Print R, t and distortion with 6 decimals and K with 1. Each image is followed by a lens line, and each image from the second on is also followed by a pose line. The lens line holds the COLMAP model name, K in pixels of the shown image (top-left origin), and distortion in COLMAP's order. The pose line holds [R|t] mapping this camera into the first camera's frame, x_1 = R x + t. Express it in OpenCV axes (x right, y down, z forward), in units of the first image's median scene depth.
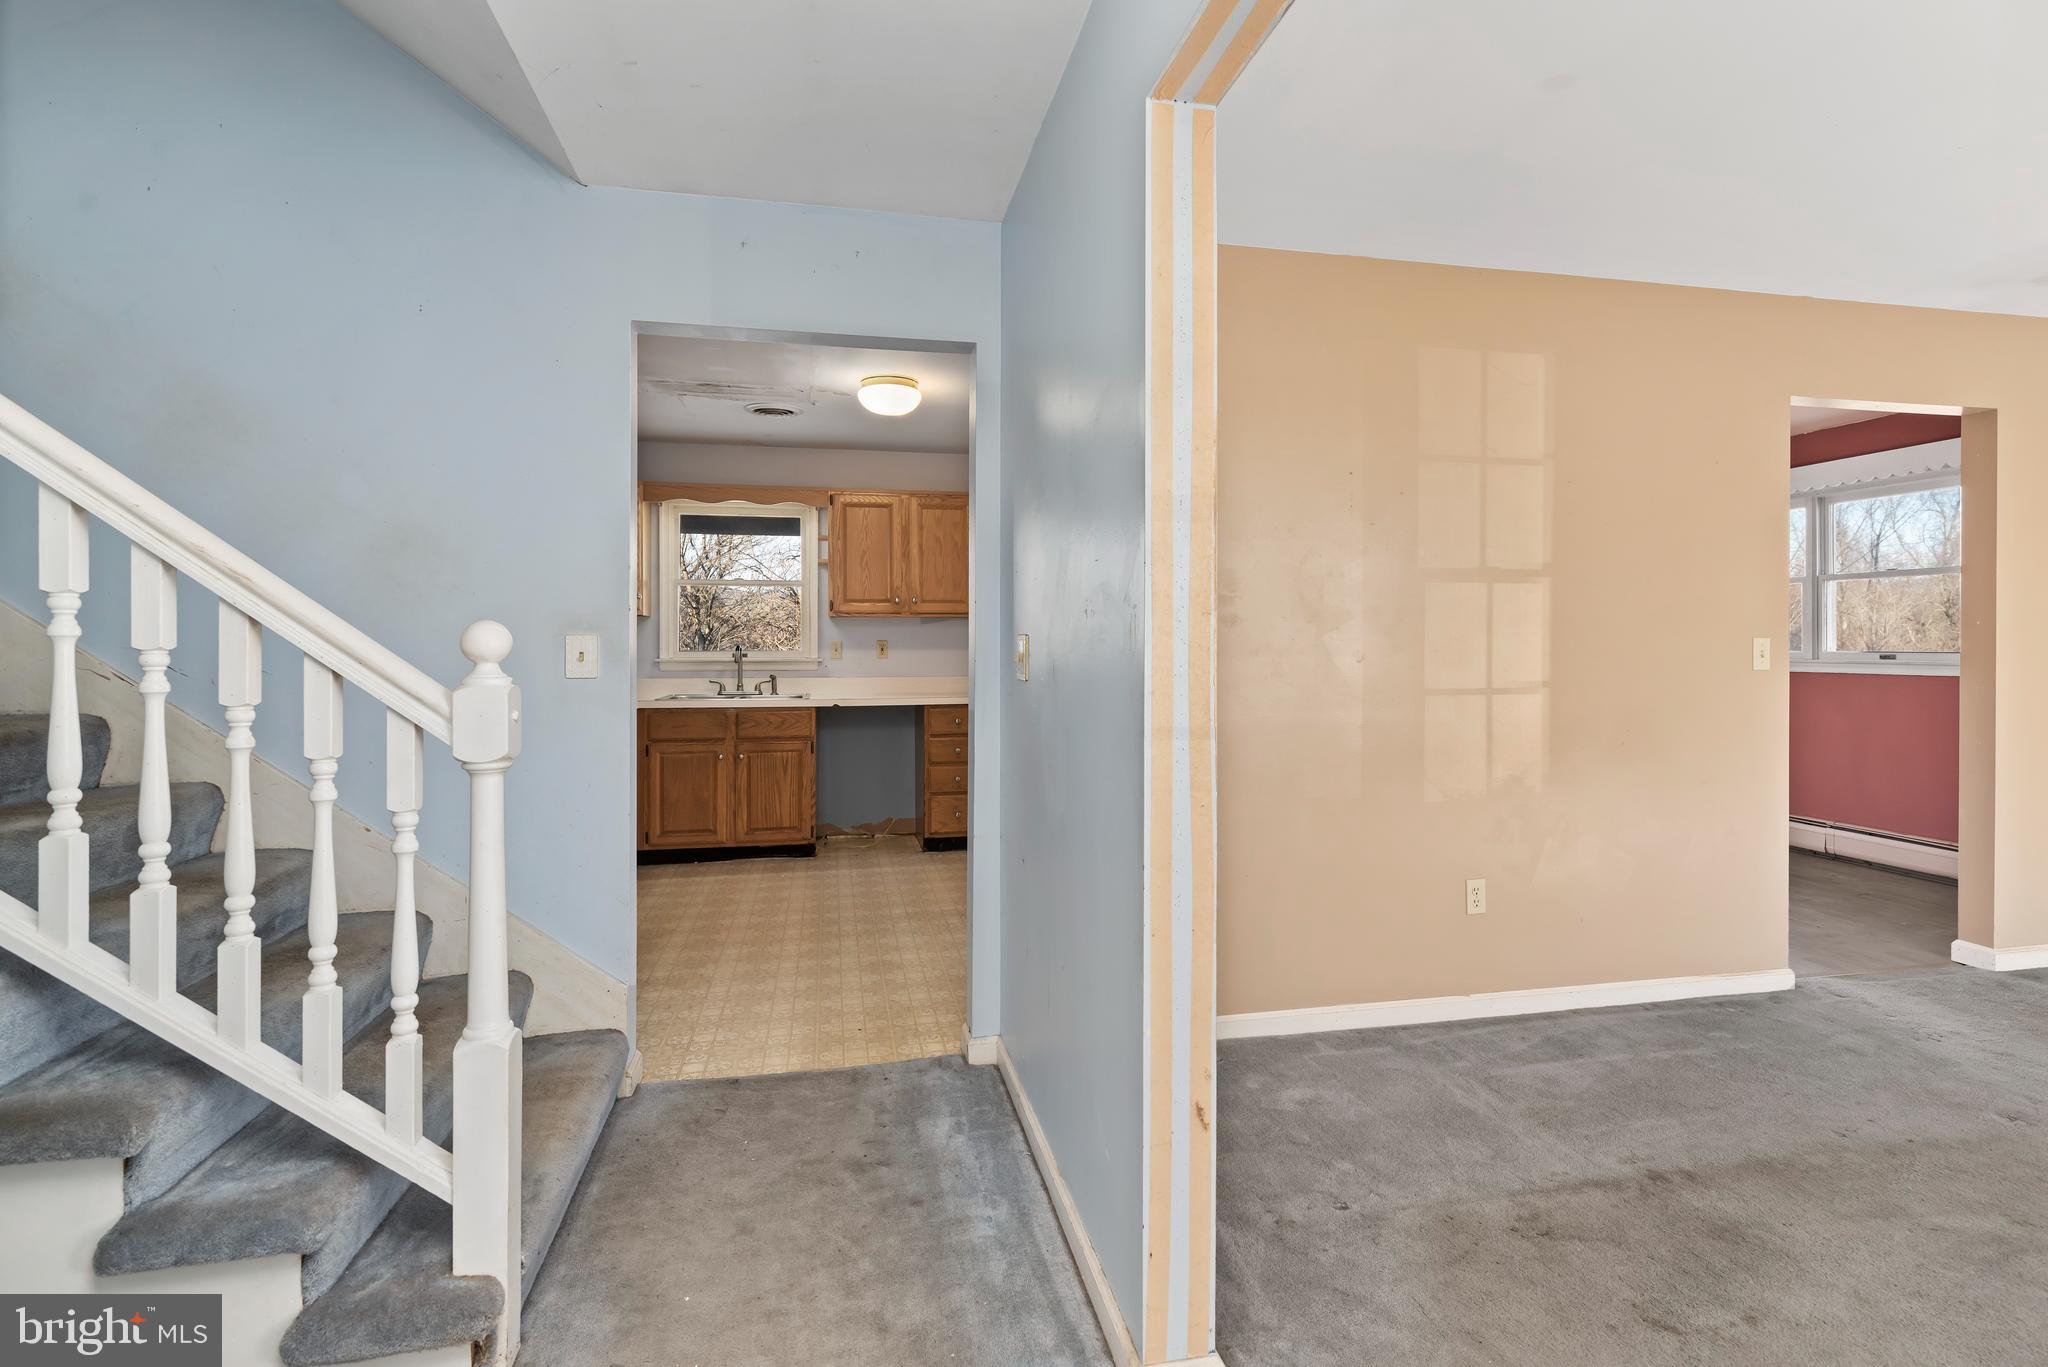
lens RADIAL K [[1005.1, 0, 1029.0], [0, 1005.1, 664.9], [0, 0, 1]] dist [-0.005057, 0.000754]
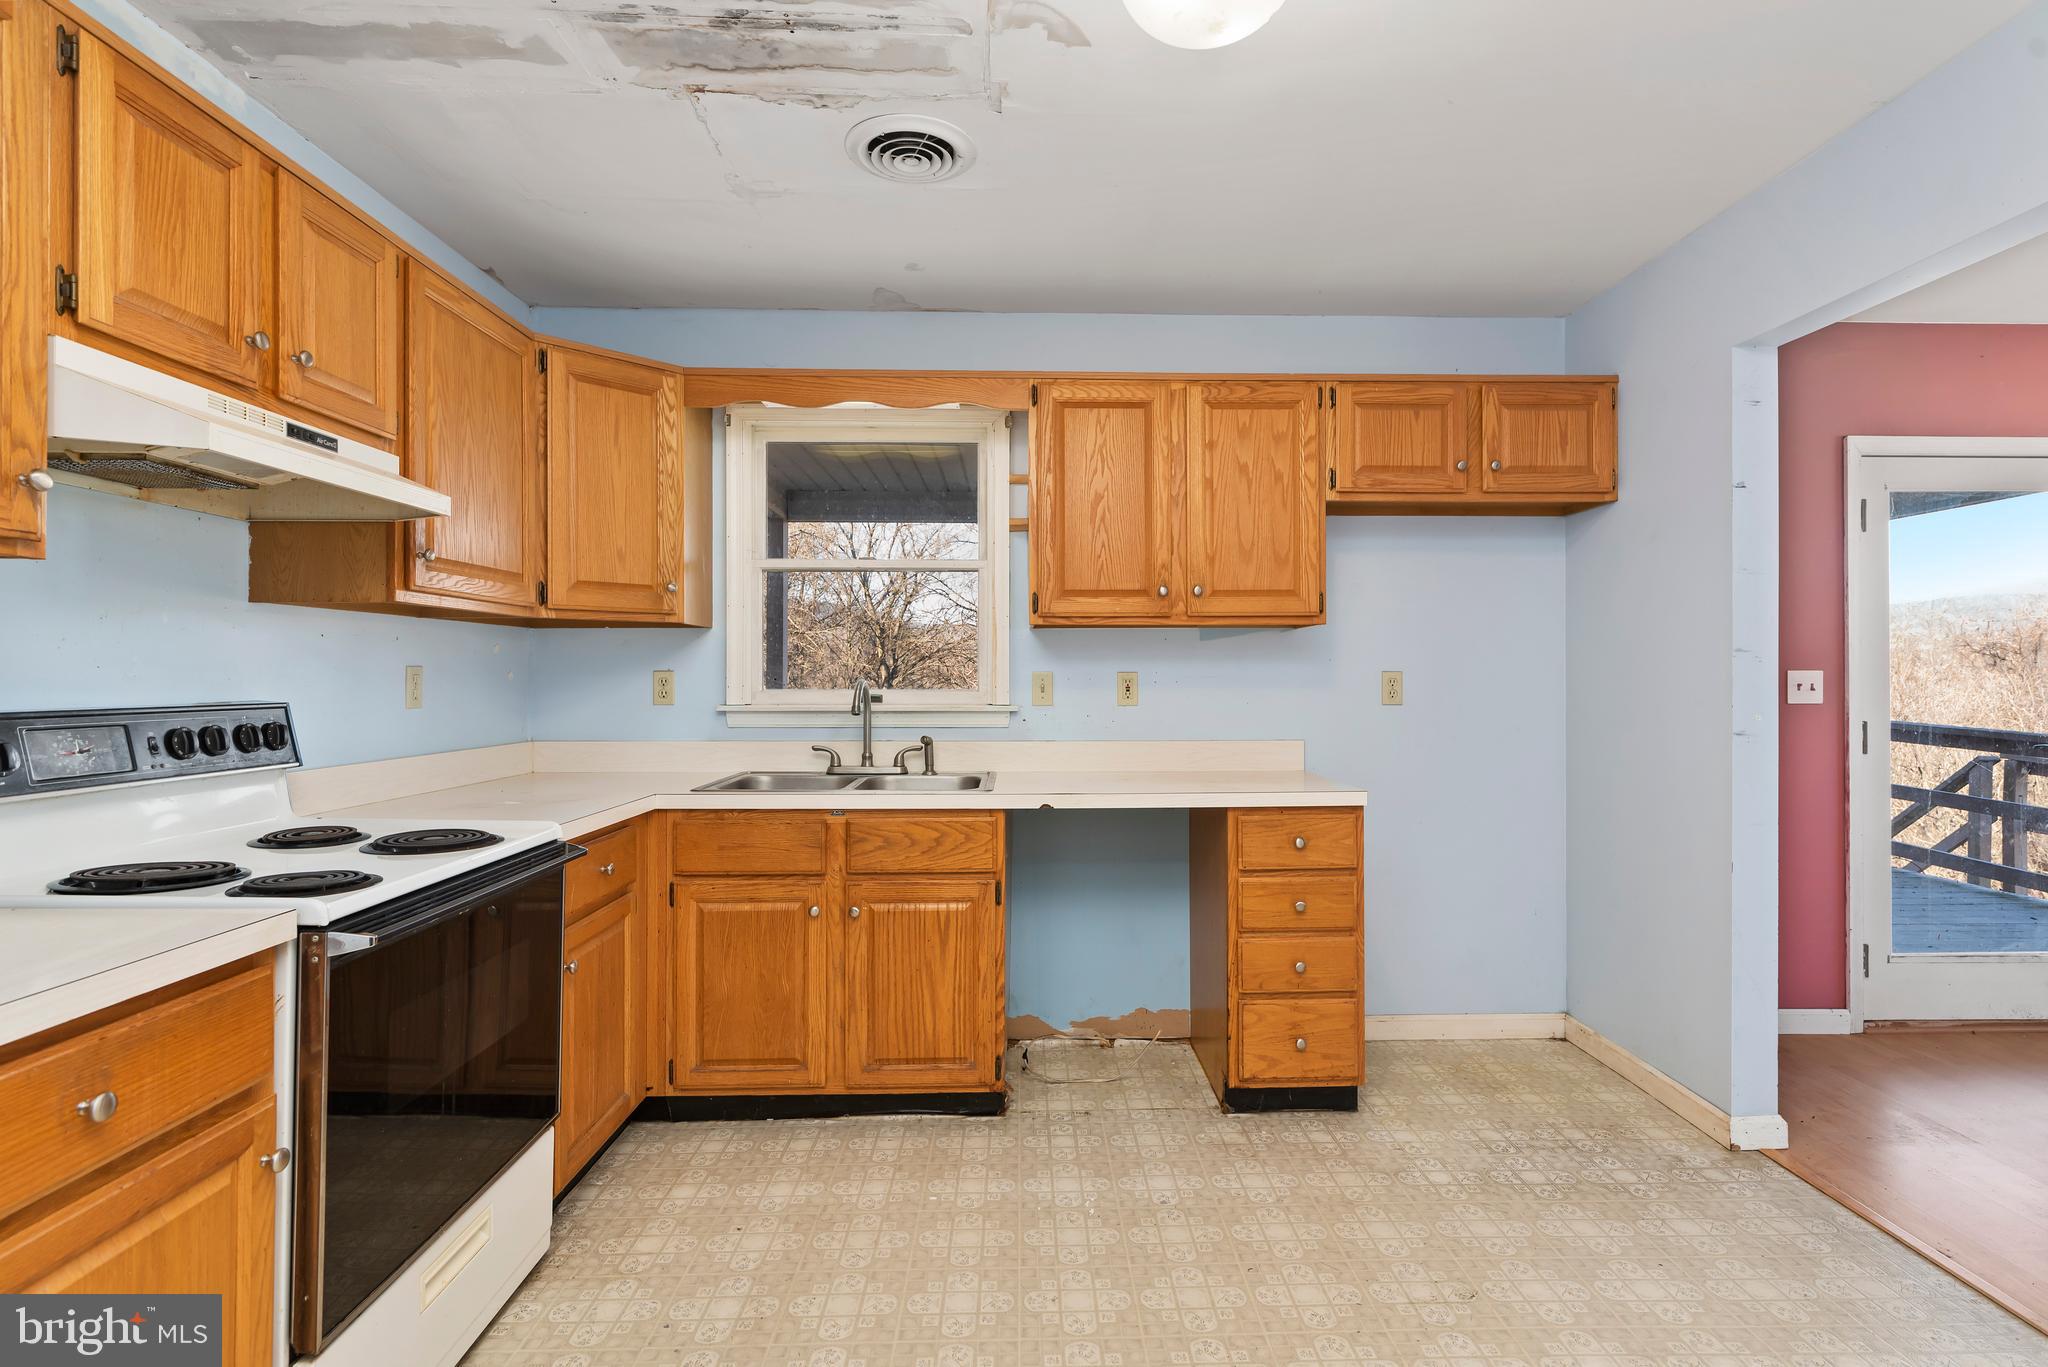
lens RADIAL K [[1005.1, 0, 1061.7], [0, 1005.1, 674.1], [0, 0, 1]] dist [-0.005057, 0.000754]
pose [[0.987206, -0.002764, -0.159424, -0.105331], [0.002139, 0.999989, -0.004089, -0.021458], [0.159434, 0.003695, 0.987202, 0.514771]]
